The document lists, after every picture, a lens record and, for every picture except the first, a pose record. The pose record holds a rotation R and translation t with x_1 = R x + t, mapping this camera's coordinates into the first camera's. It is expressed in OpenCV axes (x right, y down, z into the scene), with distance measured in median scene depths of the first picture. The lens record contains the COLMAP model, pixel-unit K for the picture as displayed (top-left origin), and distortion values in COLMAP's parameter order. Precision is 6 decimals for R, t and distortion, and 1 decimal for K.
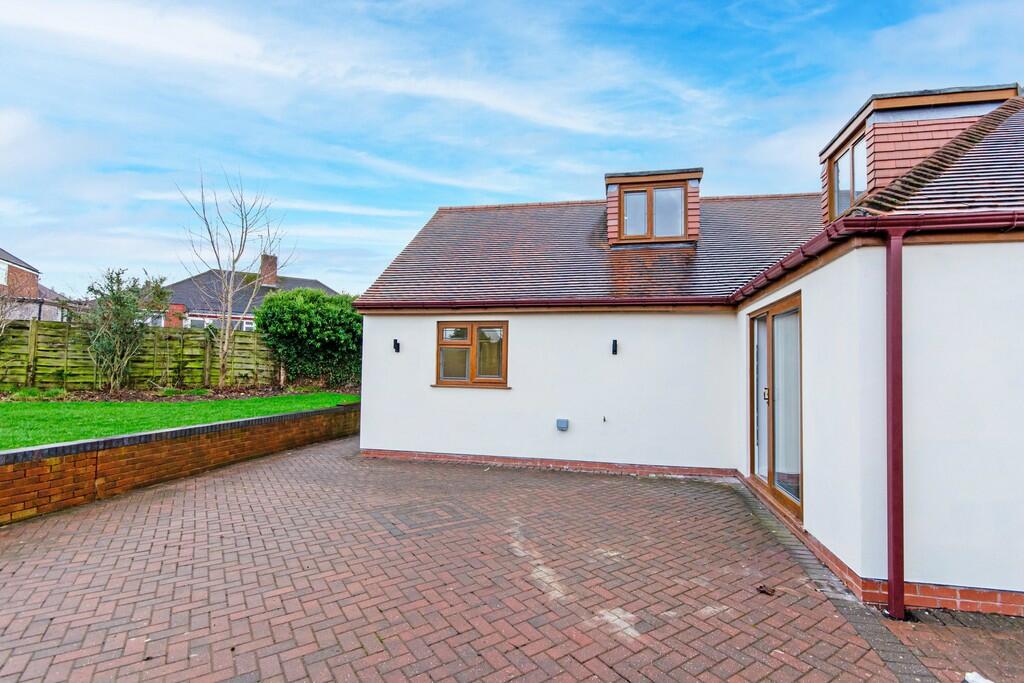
lens RADIAL K [[484.0, 0, 549.1], [0, 484.0, 356.6], [0, 0, 1]] dist [-0.011111, -0.000465]
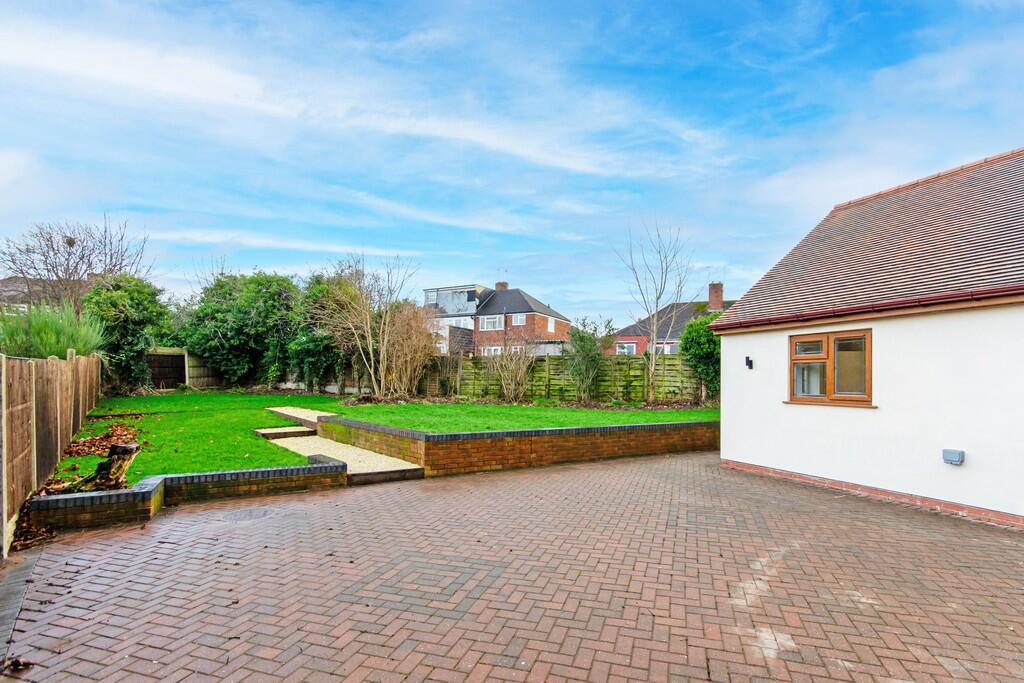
lens RADIAL K [[505.5, 0, 557.1], [0, 505.5, 374.8], [0, 0, 1]] dist [-0.001493, 0.000074]
pose [[0.607530, -0.021387, -0.794009, 0.284317], [0.023505, 0.999684, -0.008942, 0.003241], [0.793949, -0.013231, 0.607841, 0.017218]]
